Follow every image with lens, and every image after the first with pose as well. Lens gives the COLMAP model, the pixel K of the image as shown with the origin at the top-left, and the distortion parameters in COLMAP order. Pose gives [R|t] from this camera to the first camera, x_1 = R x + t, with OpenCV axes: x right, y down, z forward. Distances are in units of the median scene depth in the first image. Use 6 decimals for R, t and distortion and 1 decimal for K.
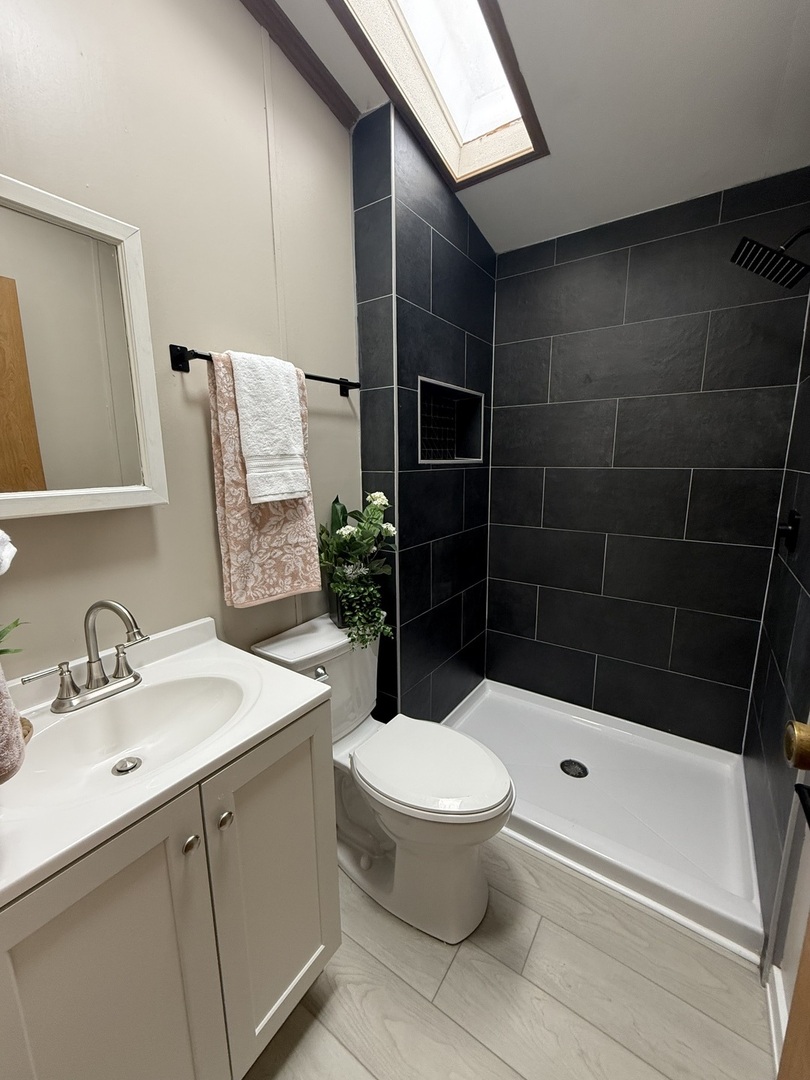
lens RADIAL K [[431.1, 0, 405.2], [0, 431.1, 539.1], [0, 0, 1]] dist [-0.000904, 0.000479]
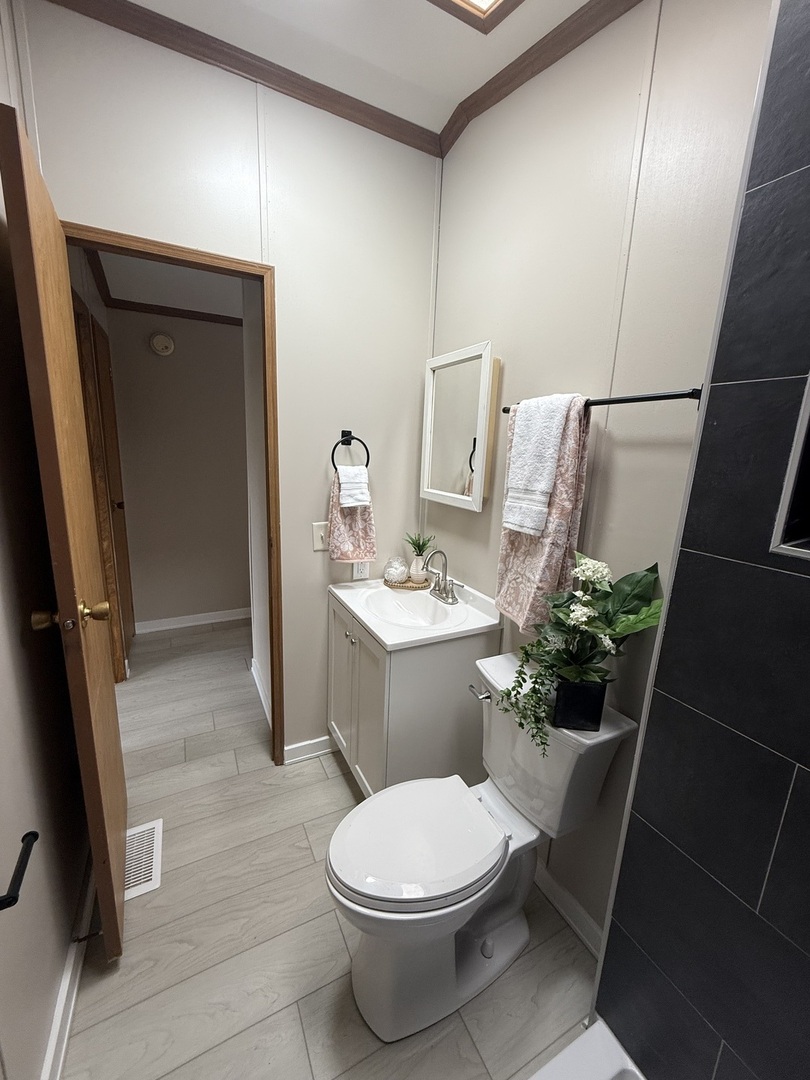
lens RADIAL K [[431.1, 0, 406.5], [0, 431.1, 538.7], [0, 0, 1]] dist [-0.000904, 0.000479]
pose [[-0.464219, 0.175616, -0.868136, 0.770287], [-0.195528, 0.935647, 0.293827, -0.330562], [0.863869, 0.306145, -0.400007, 1.188840]]
